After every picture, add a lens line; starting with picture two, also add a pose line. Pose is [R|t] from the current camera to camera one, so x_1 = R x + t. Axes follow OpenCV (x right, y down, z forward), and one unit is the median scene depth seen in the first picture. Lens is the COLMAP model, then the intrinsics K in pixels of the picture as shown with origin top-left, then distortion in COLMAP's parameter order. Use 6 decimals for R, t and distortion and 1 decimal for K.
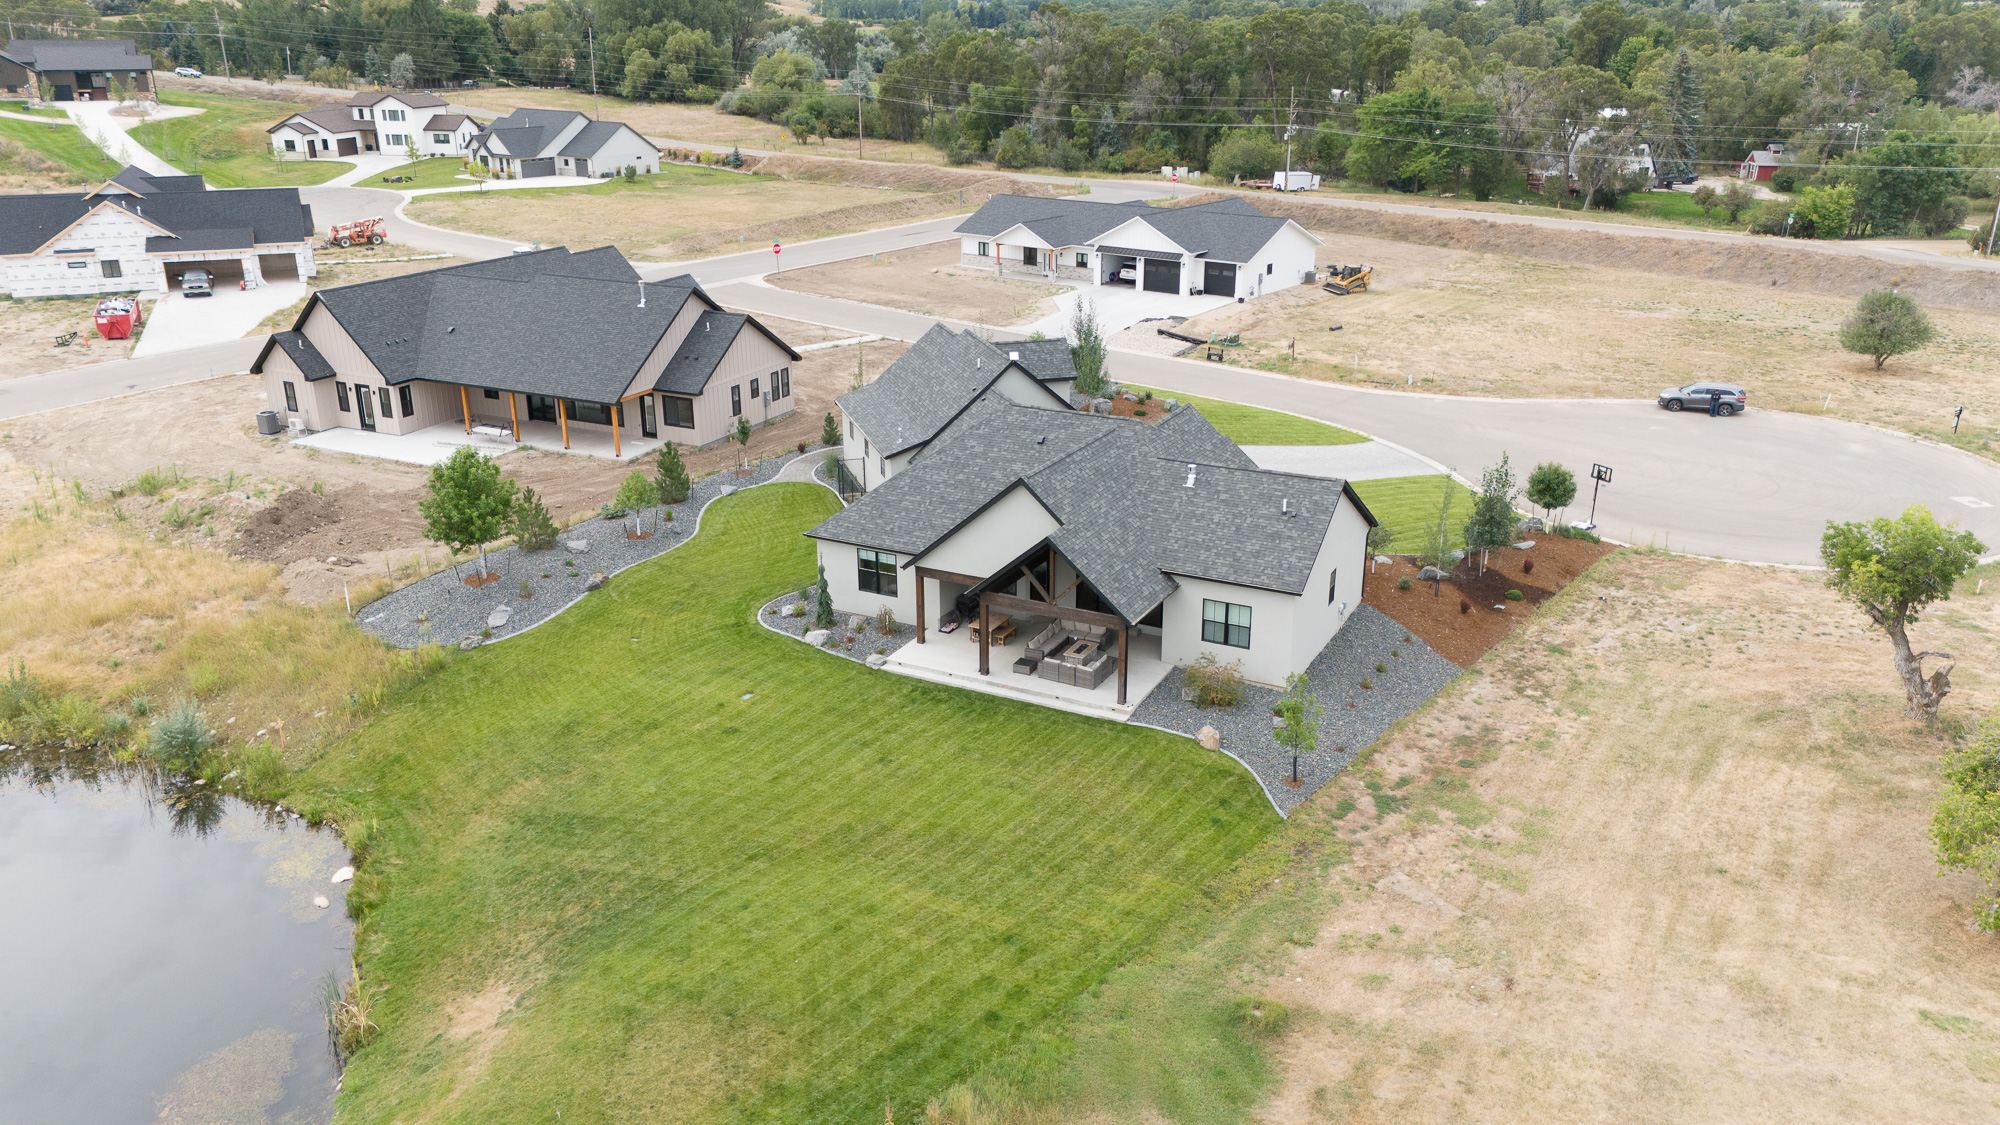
lens RADIAL K [[1480.5, 0, 1013.9], [0, 1480.5, 566.4], [0, 0, 1]] dist [0.081718, -0.088080]
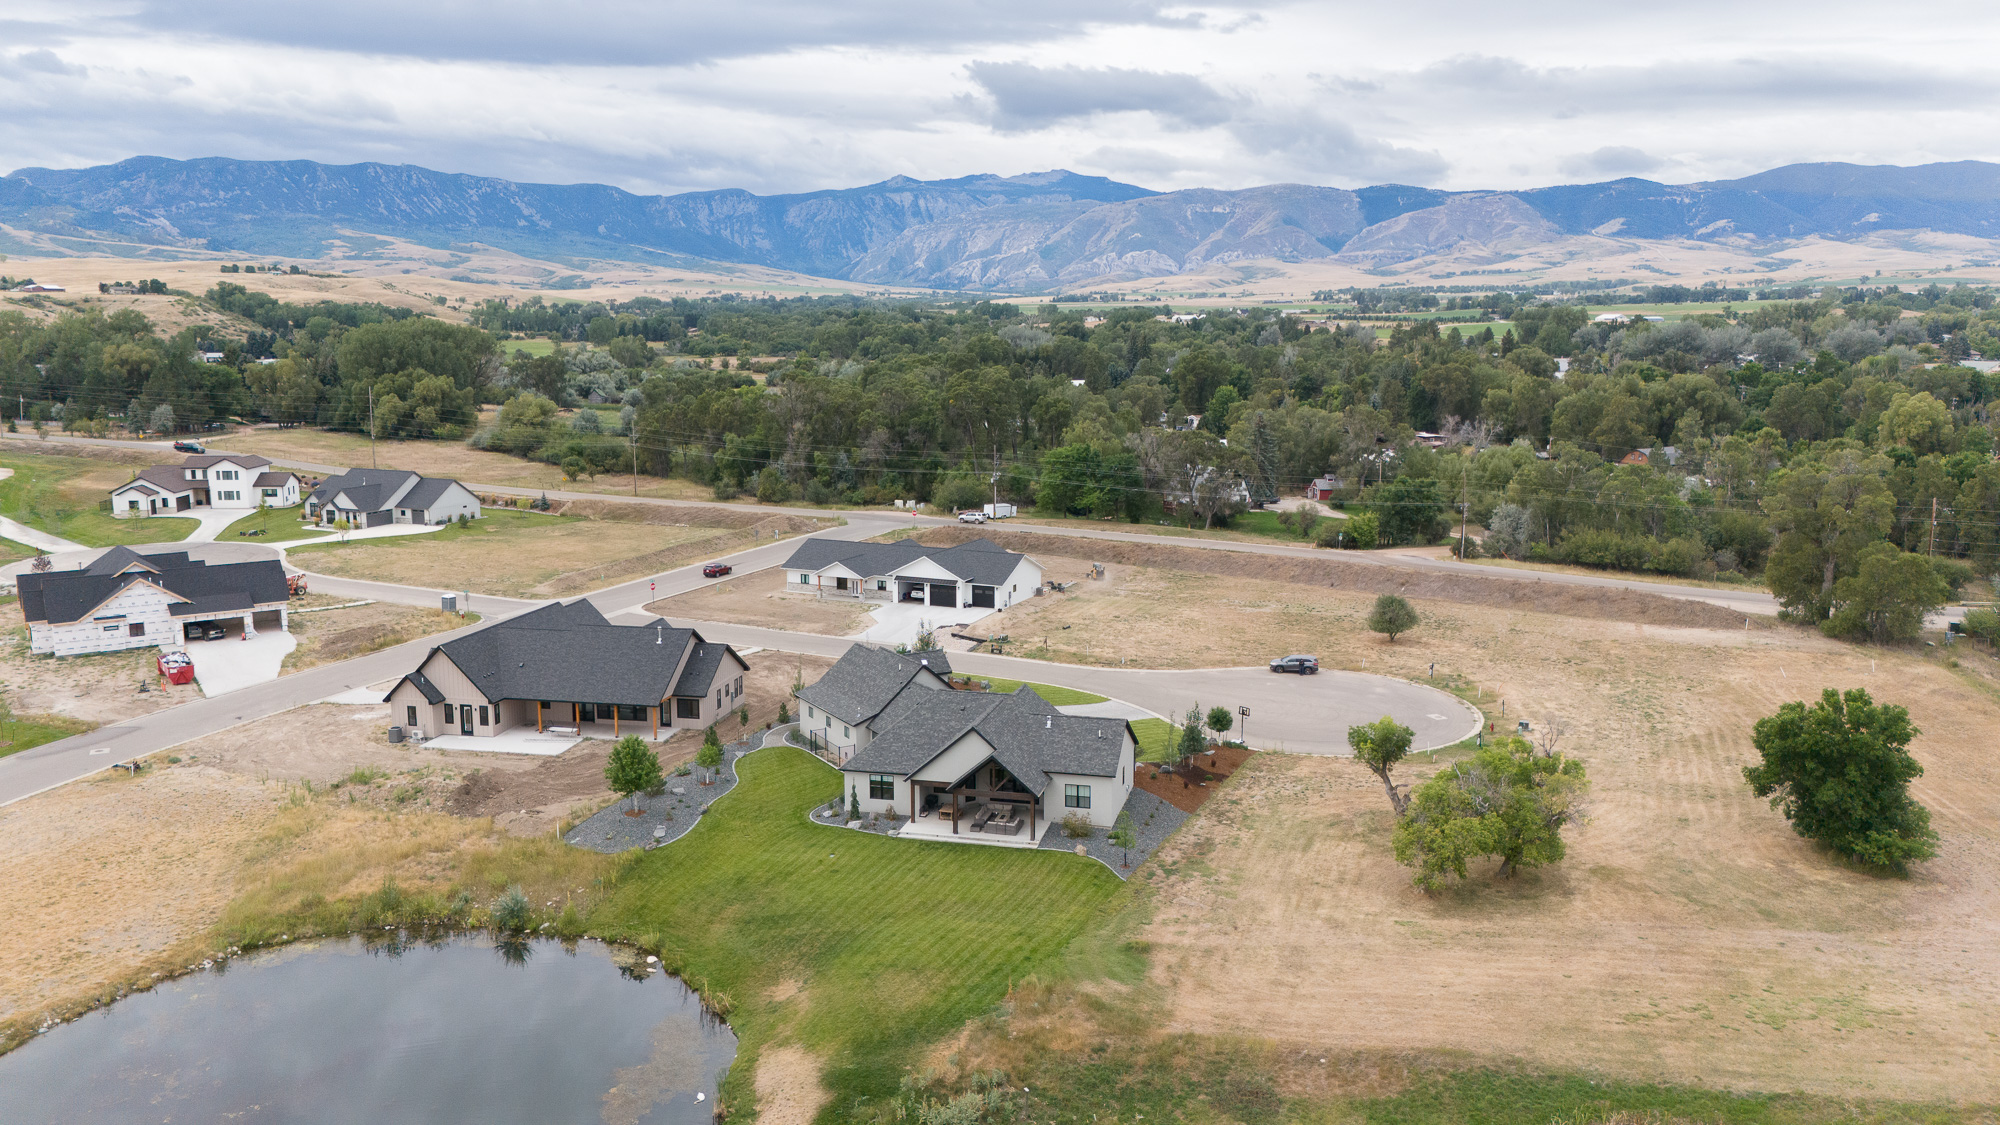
lens RADIAL K [[1480.5, 0, 1013.9], [0, 1480.5, 566.4], [0, 0, 1]] dist [0.081718, -0.088080]
pose [[0.972293, -0.037686, 0.230708, -0.183565], [0.079559, 0.981351, -0.174988, 0.037153], [-0.219810, 0.188494, 0.957159, -0.442303]]
